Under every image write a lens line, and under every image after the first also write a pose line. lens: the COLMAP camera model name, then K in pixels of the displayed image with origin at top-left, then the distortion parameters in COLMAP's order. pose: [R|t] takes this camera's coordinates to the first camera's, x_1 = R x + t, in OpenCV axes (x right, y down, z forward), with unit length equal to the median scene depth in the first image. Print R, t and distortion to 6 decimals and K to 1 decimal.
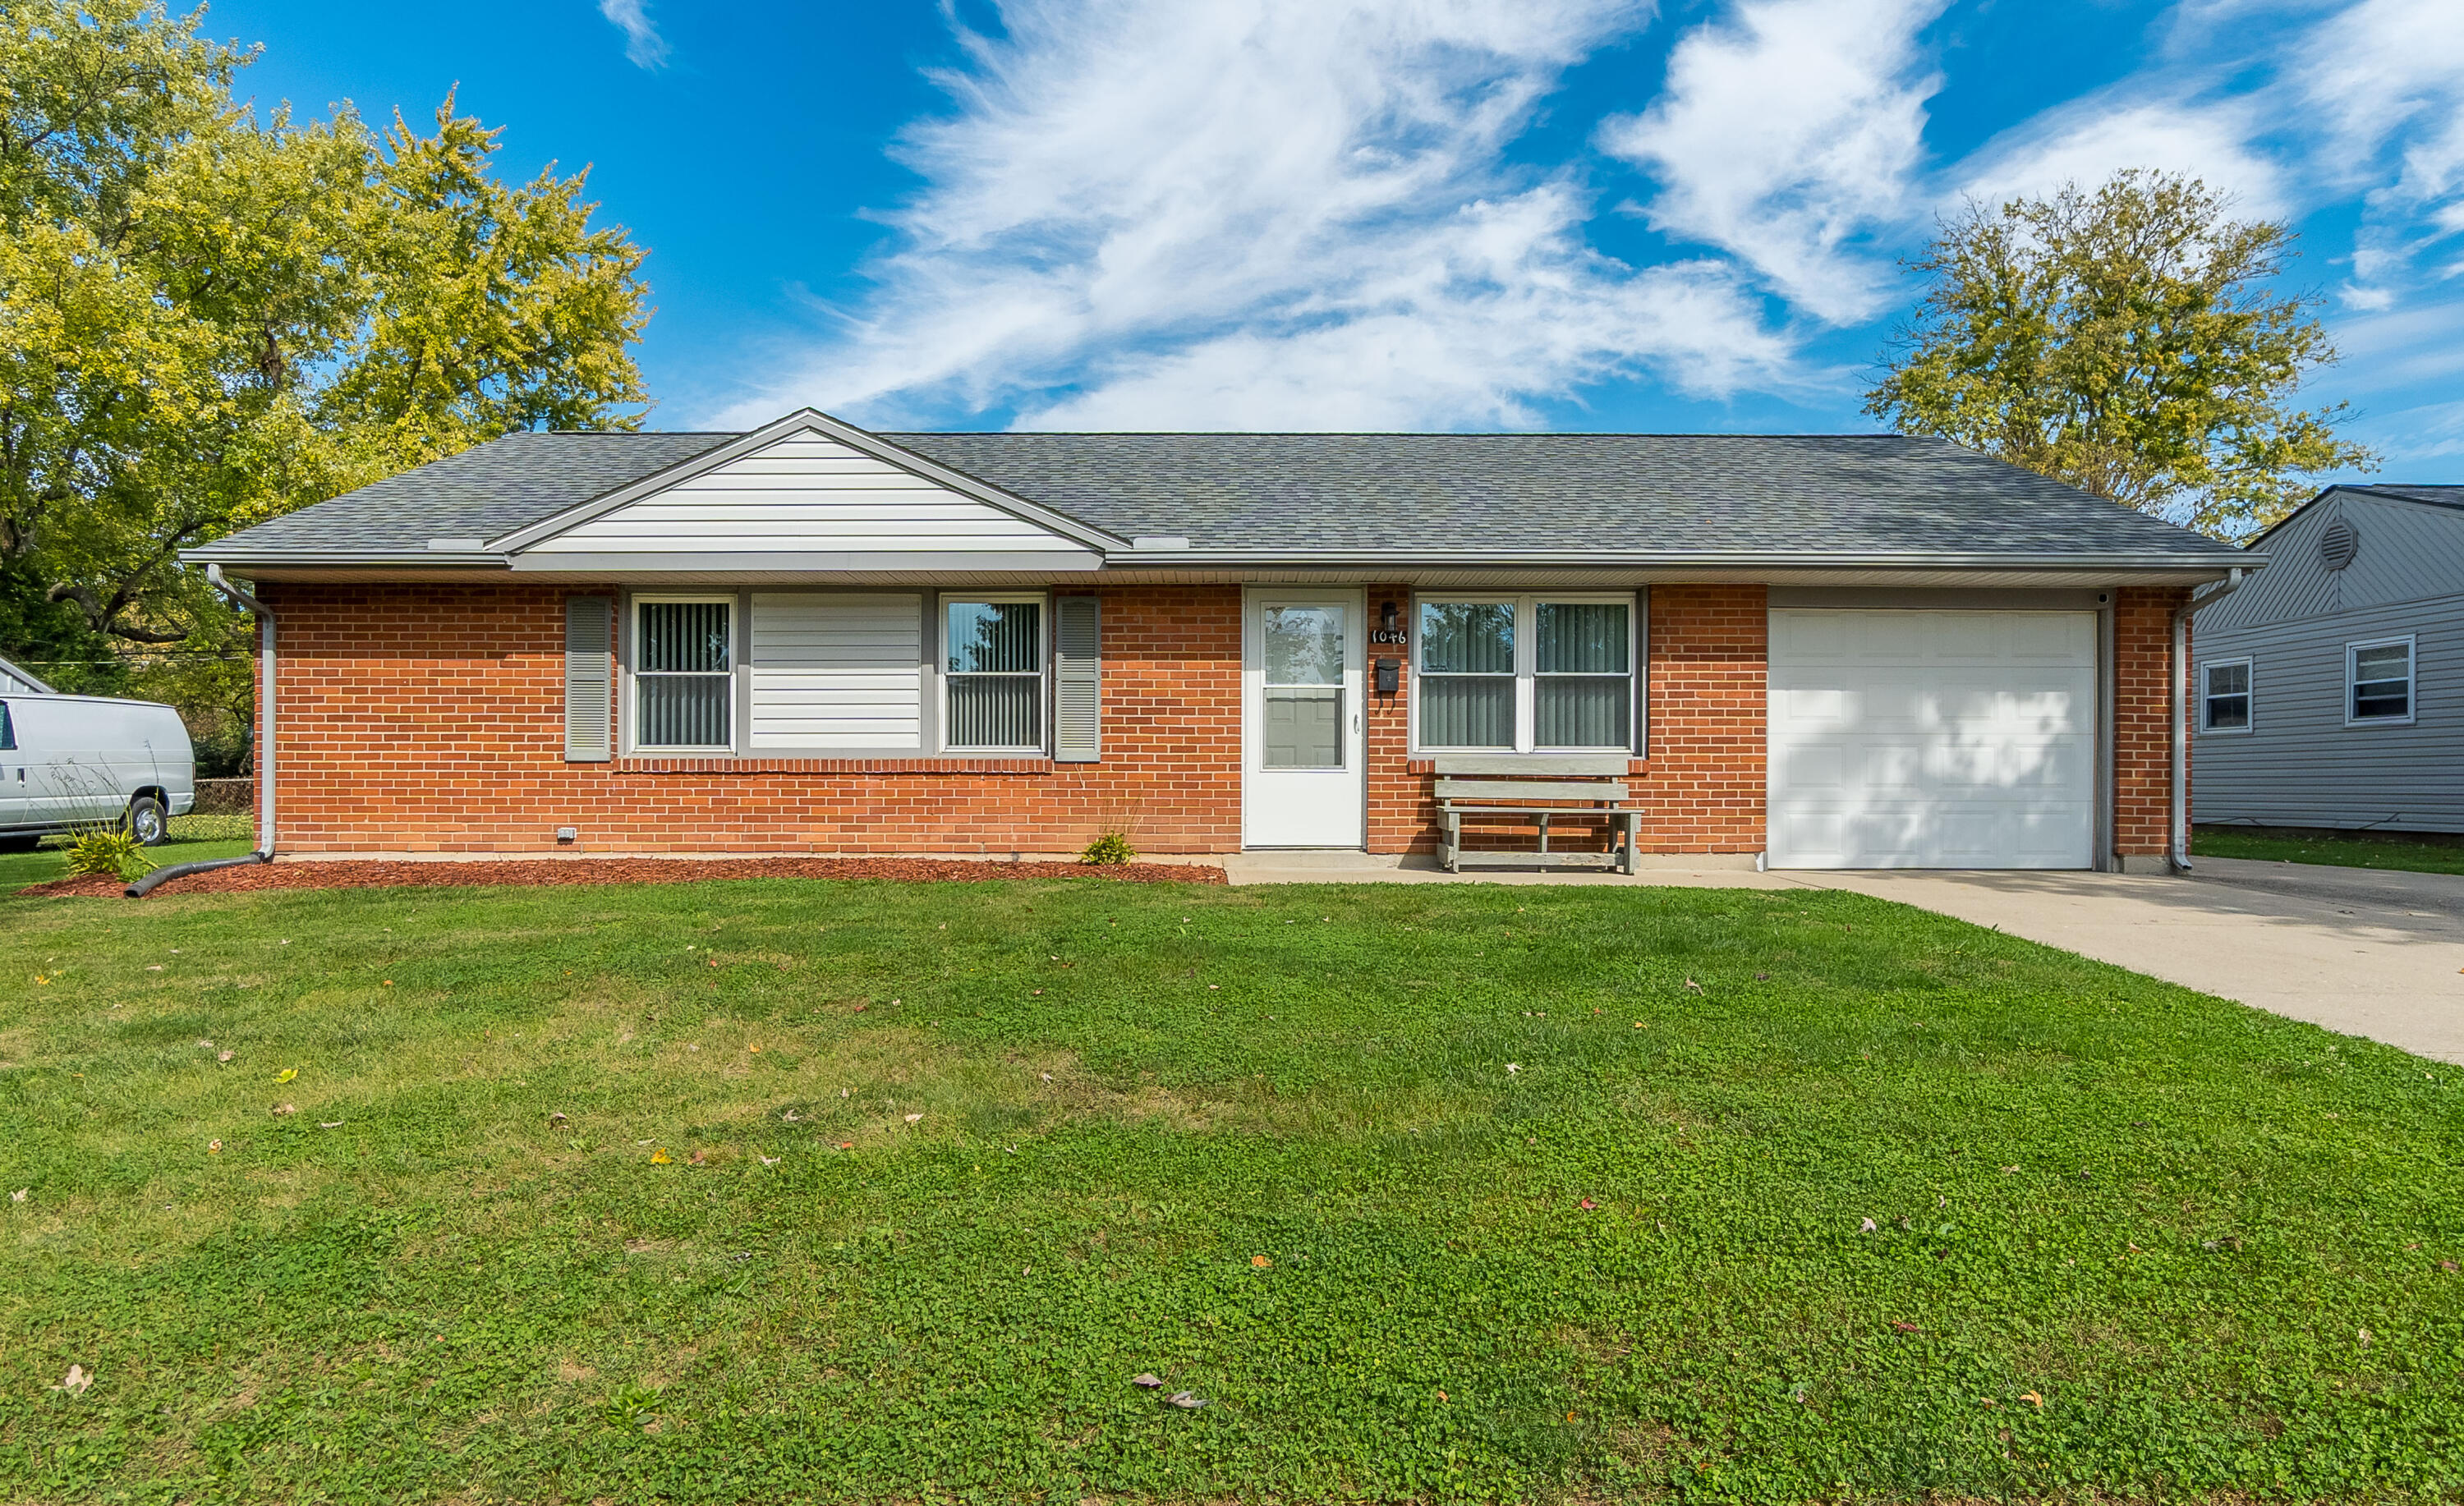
lens RADIAL K [[1510.7, 0, 1243.0], [0, 1510.7, 795.6], [0, 0, 1]] dist [-0.013589, 0.001443]
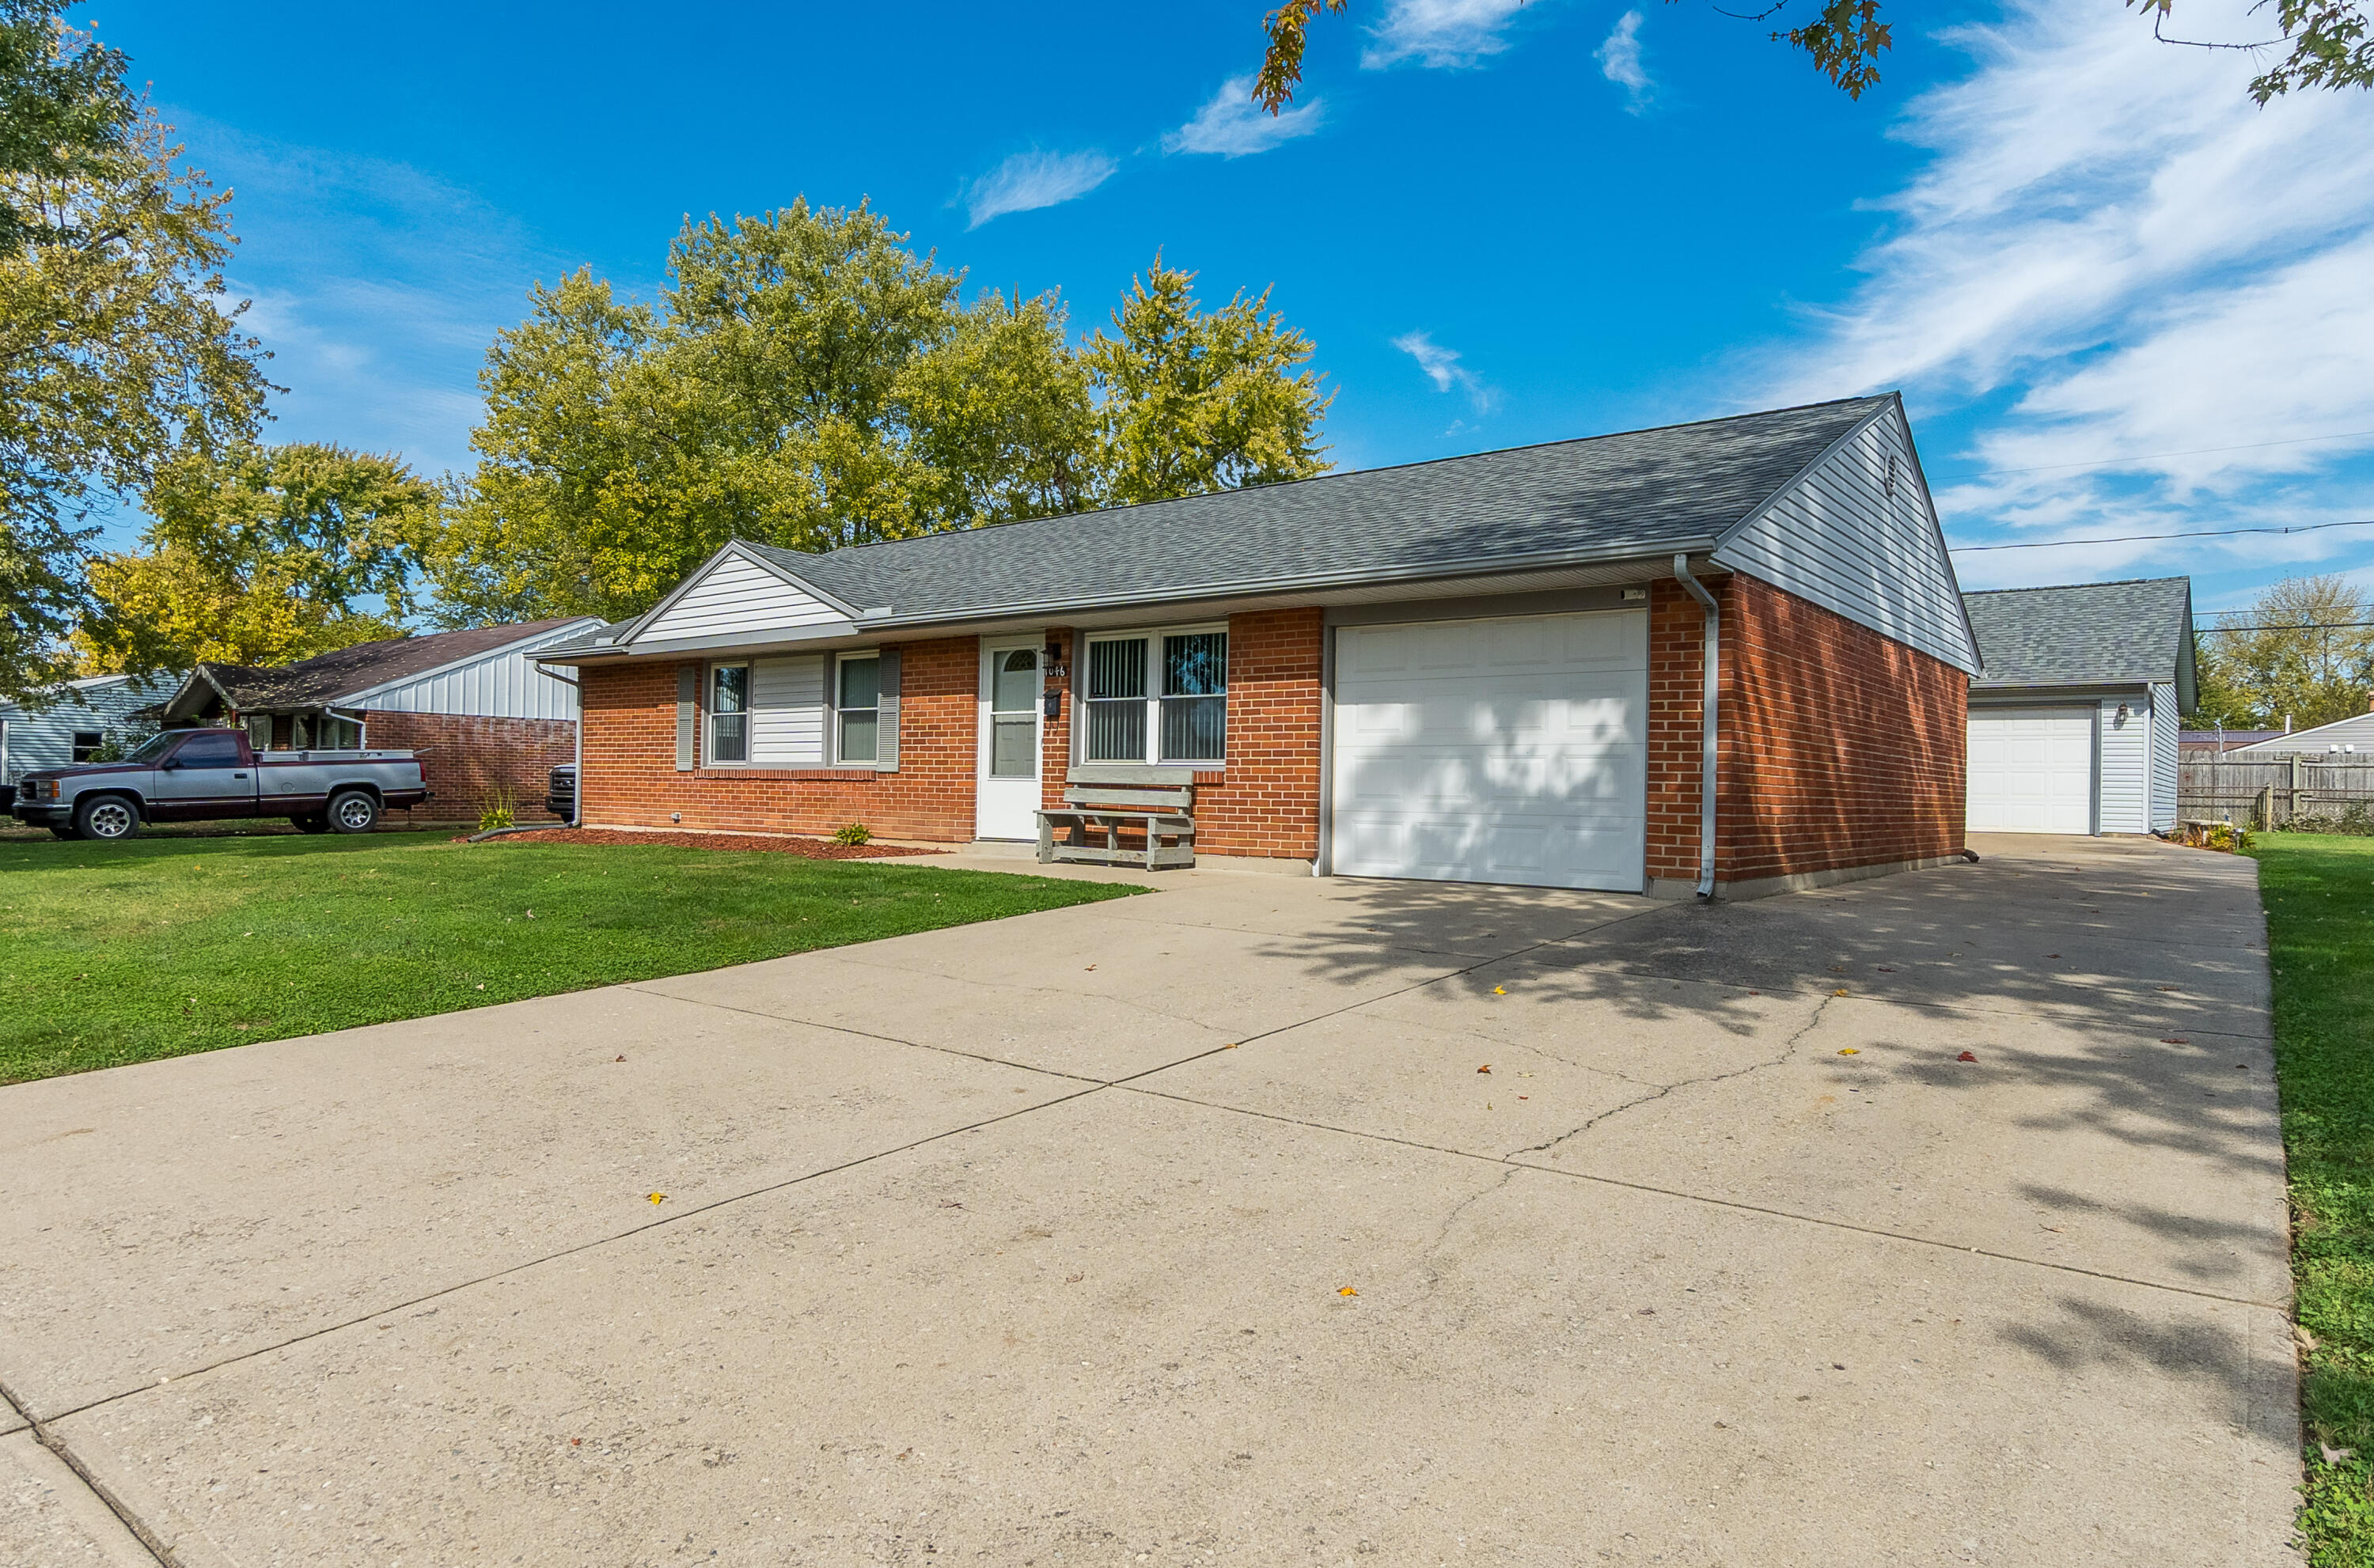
lens RADIAL K [[1444.1, 0, 1174.7], [0, 1444.1, 804.5], [0, 0, 1]] dist [0.010187, -0.002808]
pose [[0.775147, 0.015419, -0.631593, 0.900650], [-0.014673, 0.999872, 0.006401, -0.005042], [0.631611, 0.004306, 0.775274, 0.142918]]
